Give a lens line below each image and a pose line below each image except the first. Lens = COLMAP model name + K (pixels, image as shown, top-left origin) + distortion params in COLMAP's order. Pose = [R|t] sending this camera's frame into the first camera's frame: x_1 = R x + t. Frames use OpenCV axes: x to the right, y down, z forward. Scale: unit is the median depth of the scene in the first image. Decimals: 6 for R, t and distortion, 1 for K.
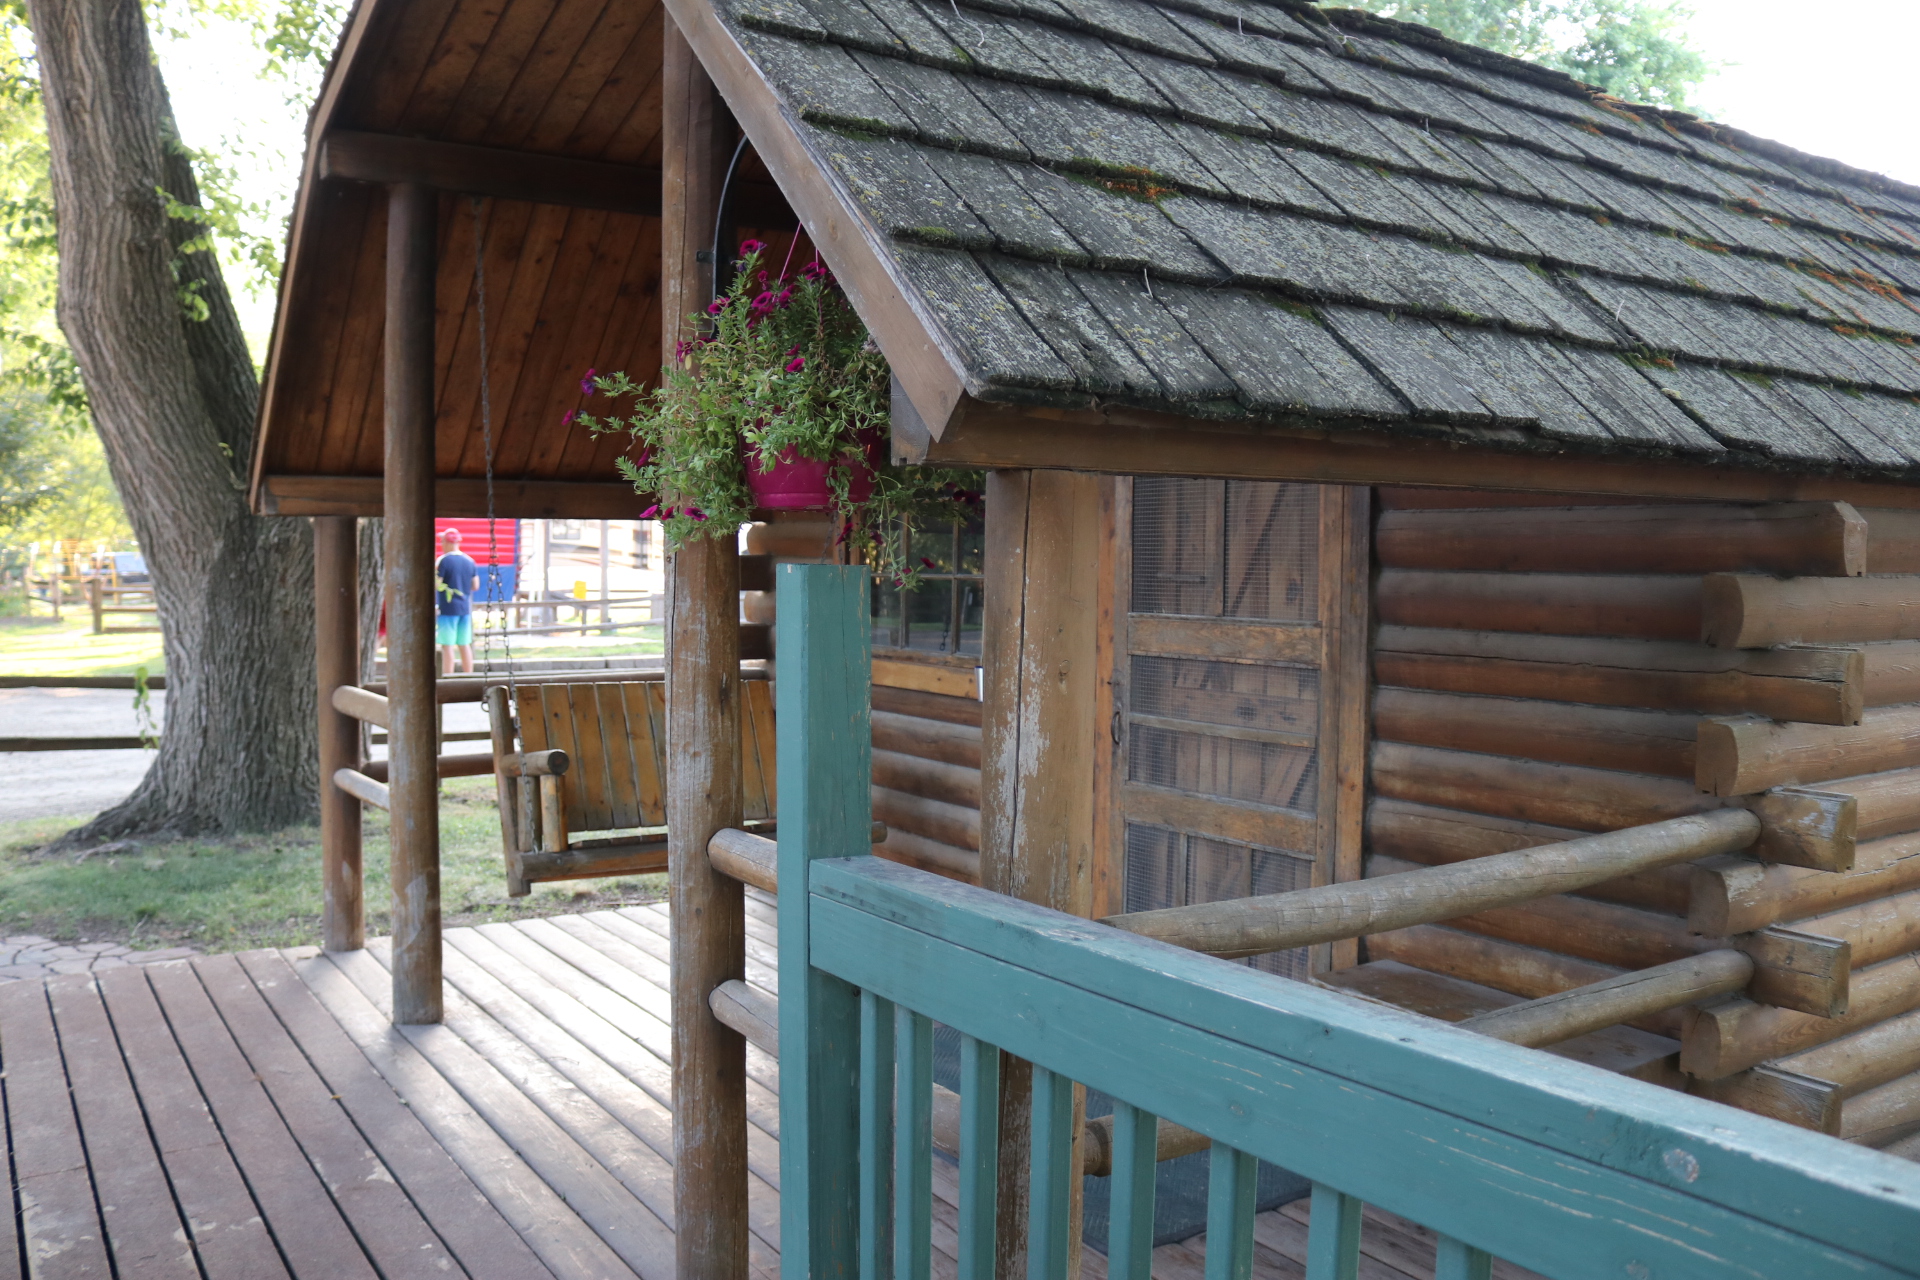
lens RADIAL K [[1578.5, 0, 946.6], [0, 1578.5, 619.5], [0, 0, 1]] dist [-0.153925, 0.126545]
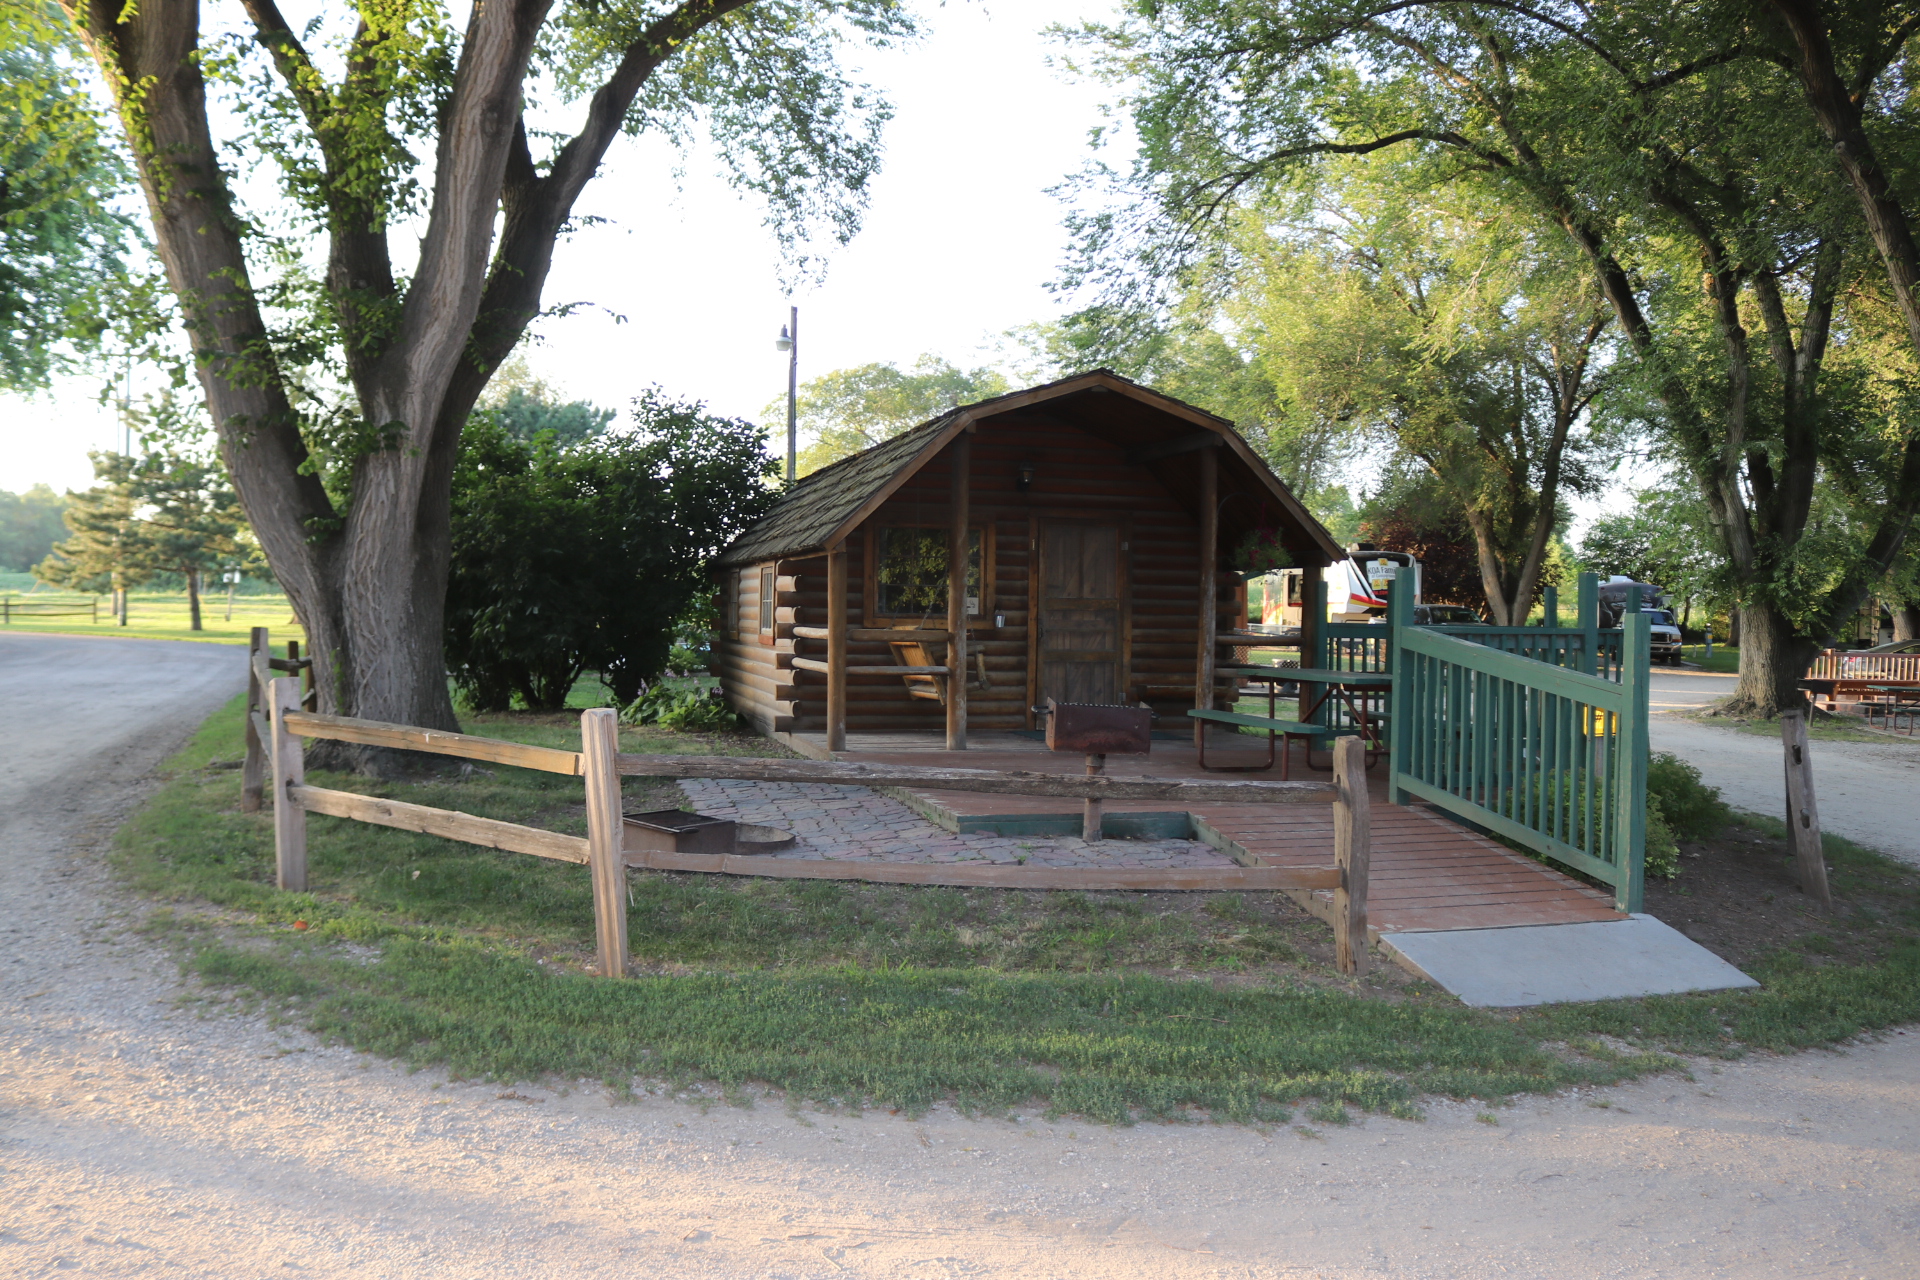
lens RADIAL K [[1578.5, 0, 946.6], [0, 1578.5, 619.5], [0, 0, 1]] dist [-0.153925, 0.126545]
pose [[0.317767, -0.003138, 0.948164, -4.312368], [0.027660, 0.999600, -0.005962, 0.079323], [-0.947765, 0.028121, 0.317726, 0.230037]]
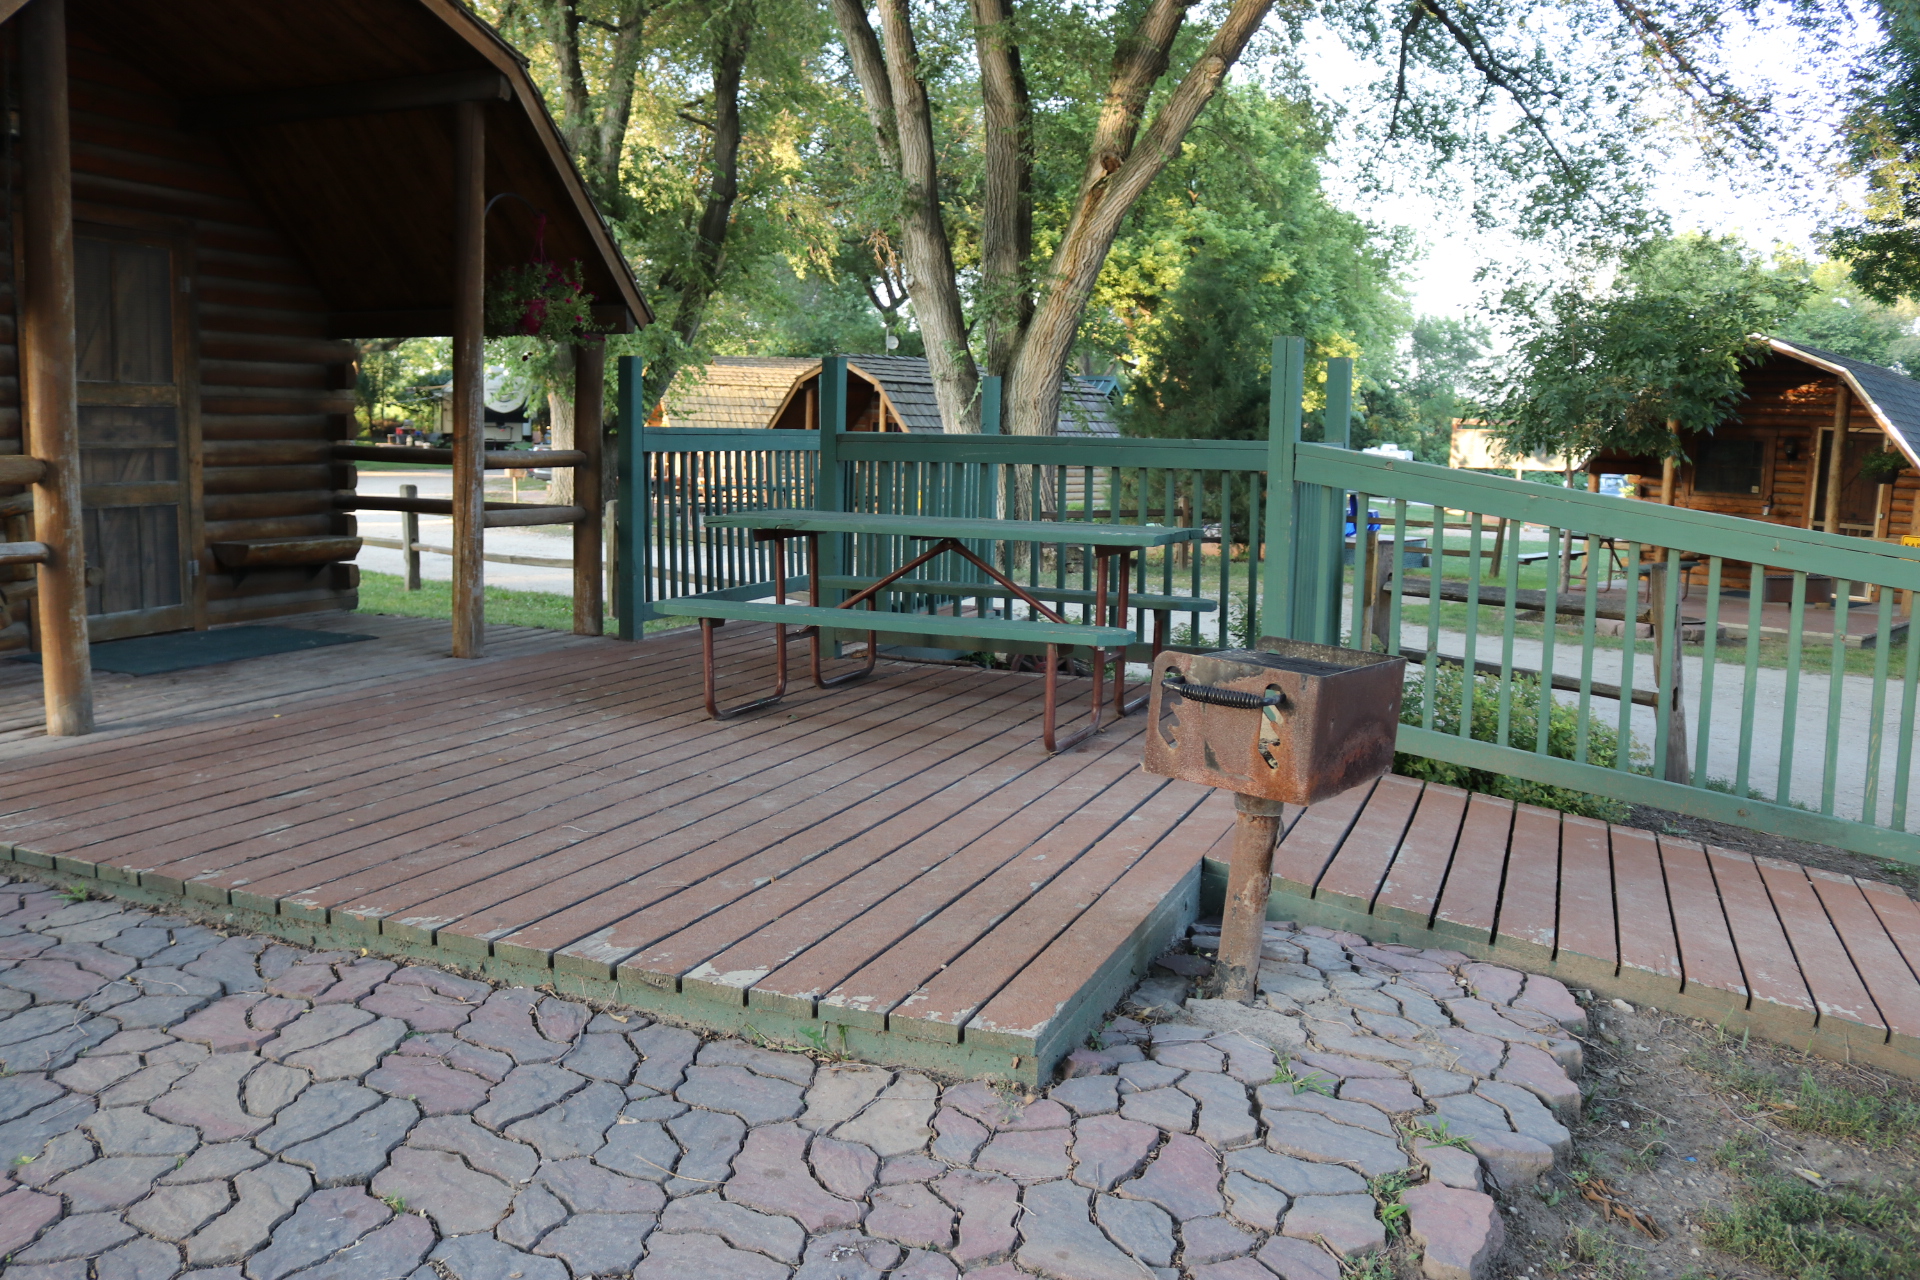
lens RADIAL K [[1578.5, 0, 946.6], [0, 1578.5, 619.5], [0, 0, 1]] dist [-0.153925, 0.126545]
pose [[-0.566861, -0.111965, 0.816170, -2.404881], [0.017397, 0.988873, 0.147740, 0.035669], [-0.823630, 0.097947, -0.558605, 1.618605]]
